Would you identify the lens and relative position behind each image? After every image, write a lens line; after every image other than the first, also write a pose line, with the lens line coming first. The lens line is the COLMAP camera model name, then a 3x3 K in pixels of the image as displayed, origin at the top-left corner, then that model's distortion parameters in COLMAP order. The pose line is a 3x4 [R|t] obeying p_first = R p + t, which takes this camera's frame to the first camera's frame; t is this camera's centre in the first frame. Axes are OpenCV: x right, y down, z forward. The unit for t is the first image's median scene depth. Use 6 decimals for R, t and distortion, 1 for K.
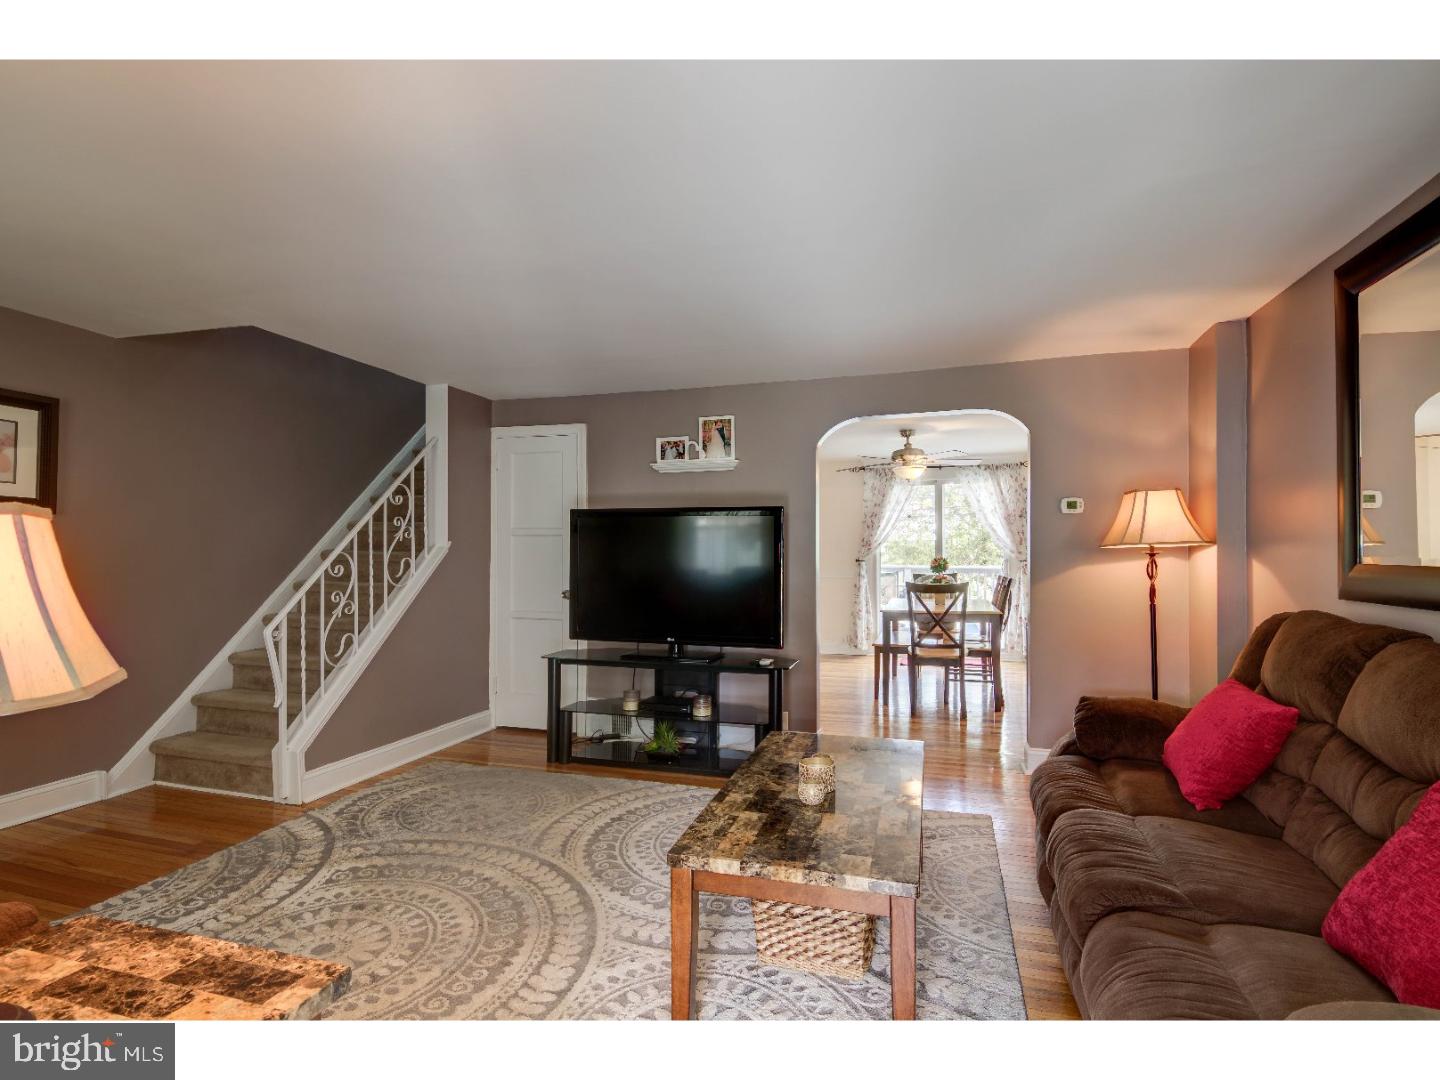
lens RADIAL K [[727.1, 0, 717.1], [0, 727.1, 545.5], [0, 0, 1]] dist [0.014169, -0.010761]
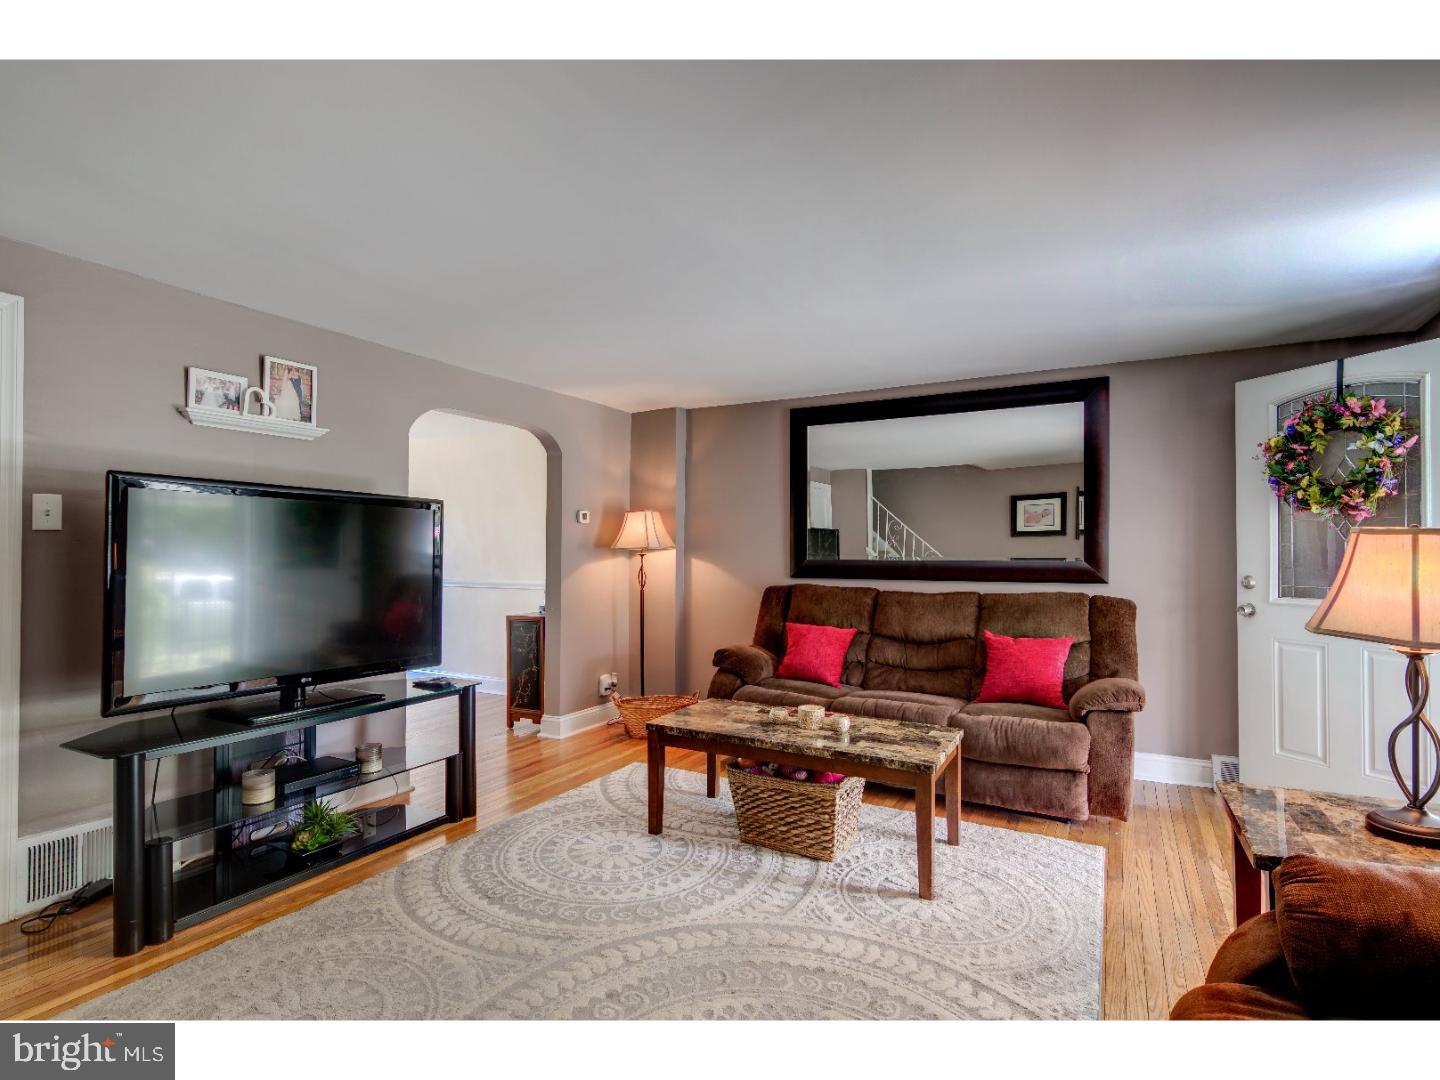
lens RADIAL K [[727.1, 0, 717.1], [0, 727.1, 545.5], [0, 0, 1]] dist [0.014169, -0.010761]
pose [[0.195613, 0.012546, 0.980601, -0.798360], [-0.010390, 0.999889, -0.010720, 0.007112], [-0.980626, -0.008091, 0.195721, 0.587237]]
